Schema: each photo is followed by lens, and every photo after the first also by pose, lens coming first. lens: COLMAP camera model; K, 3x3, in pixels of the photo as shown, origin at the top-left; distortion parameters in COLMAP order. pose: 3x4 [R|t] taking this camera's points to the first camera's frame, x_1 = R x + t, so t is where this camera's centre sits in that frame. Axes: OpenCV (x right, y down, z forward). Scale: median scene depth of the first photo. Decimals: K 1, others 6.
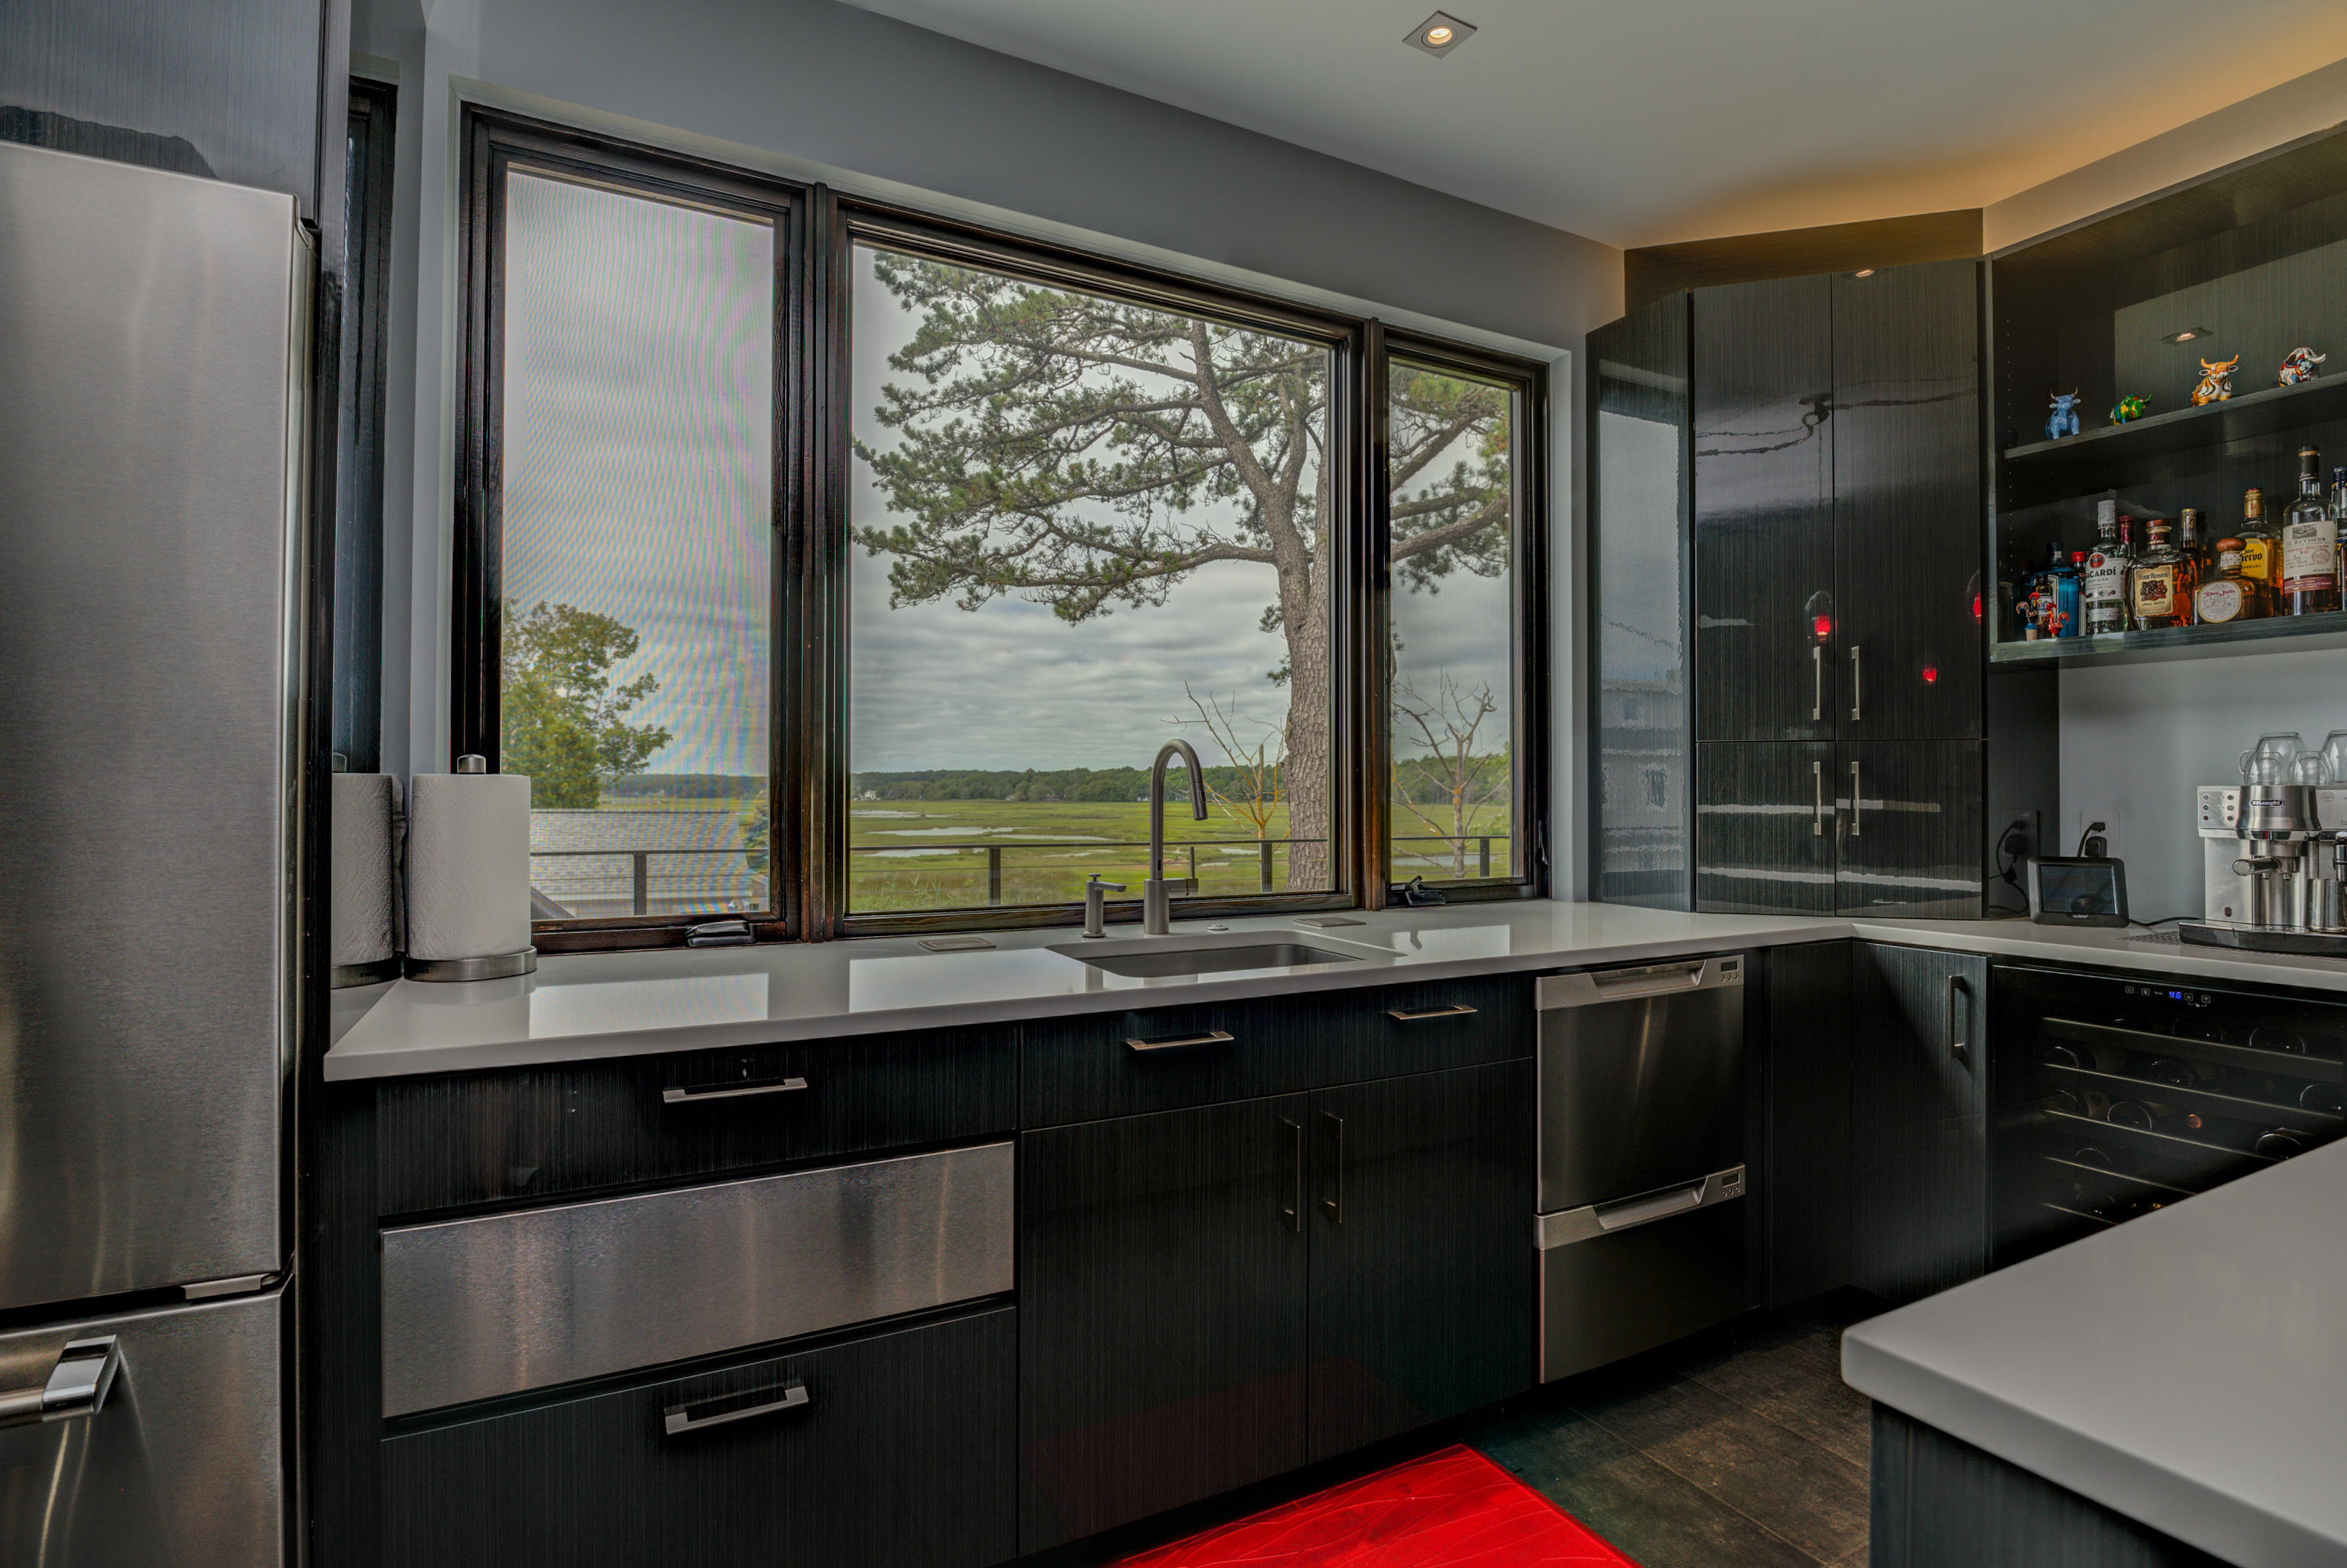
lens RADIAL K [[1145.2, 0, 1177.5], [0, 1145.2, 786.8], [0, 0, 1]] dist [-0.012692, -0.000553]
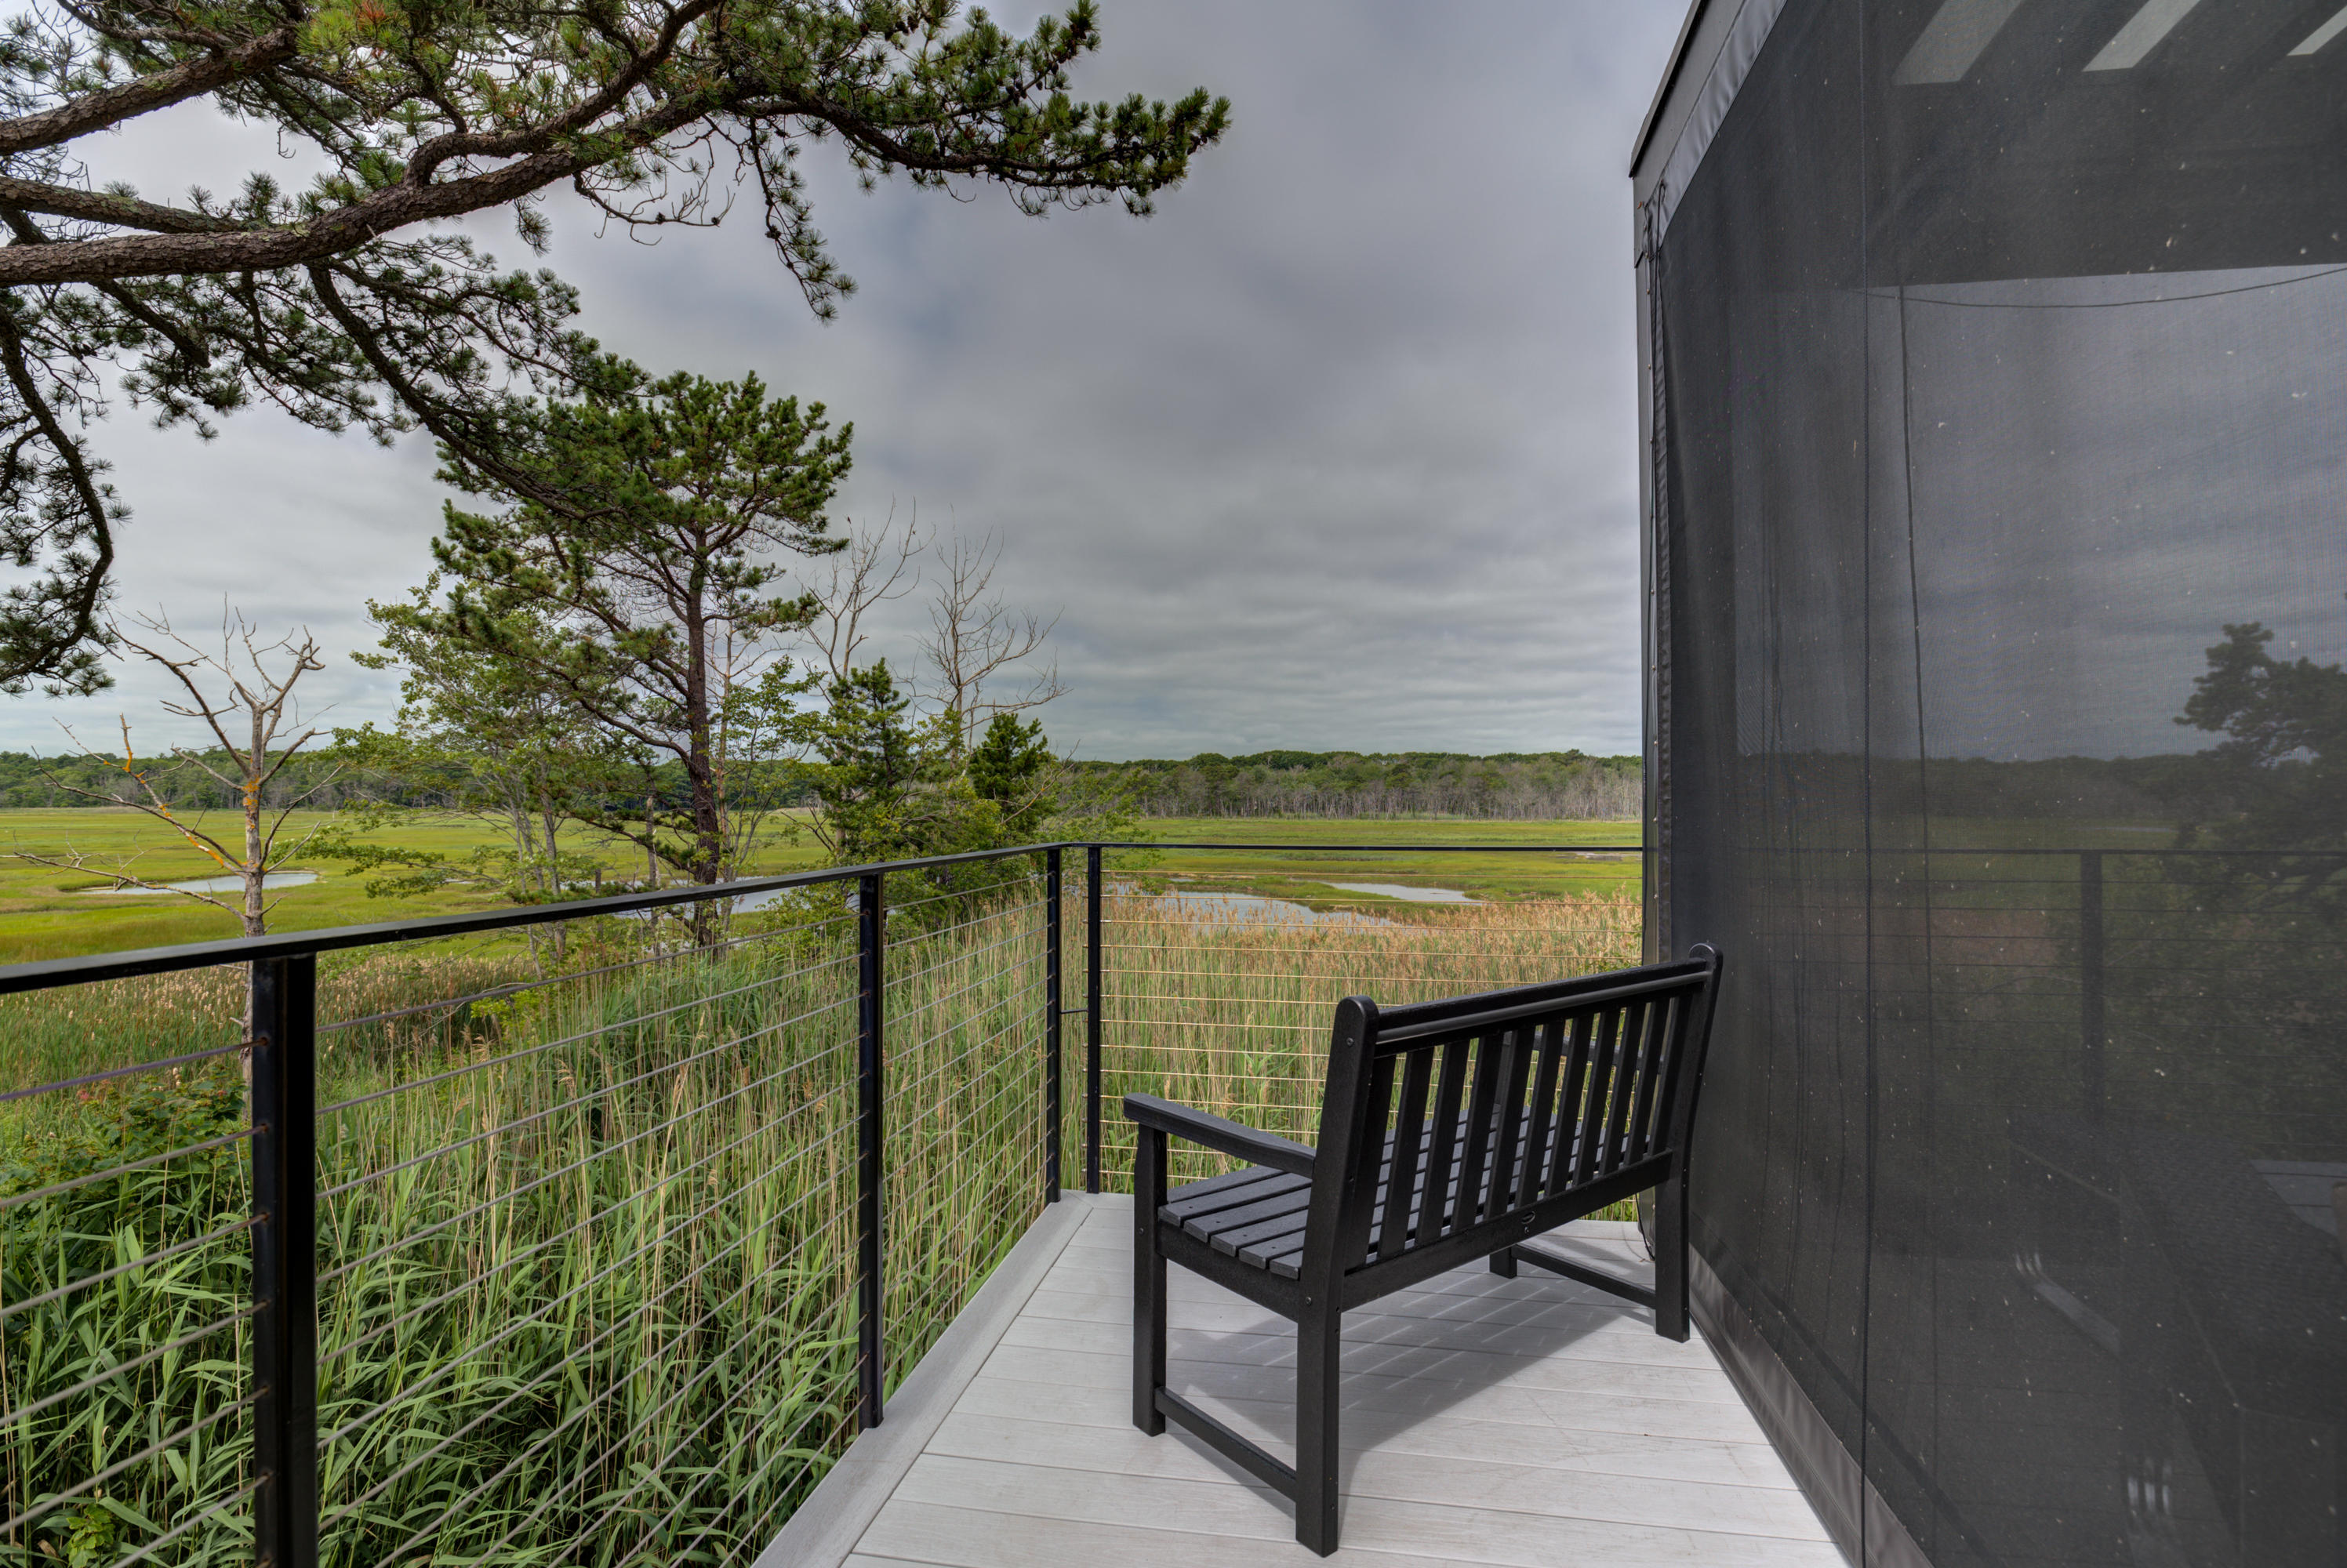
lens RADIAL K [[1145.2, 0, 1177.2], [0, 1145.2, 787.4], [0, 0, 1]] dist [-0.012692, -0.000553]
pose [[0.604942, 0.011822, 0.796182, 0.069985], [-0.009390, 0.999926, -0.007712, 0.004924], [-0.796214, -0.002811, 0.605008, 0.272504]]
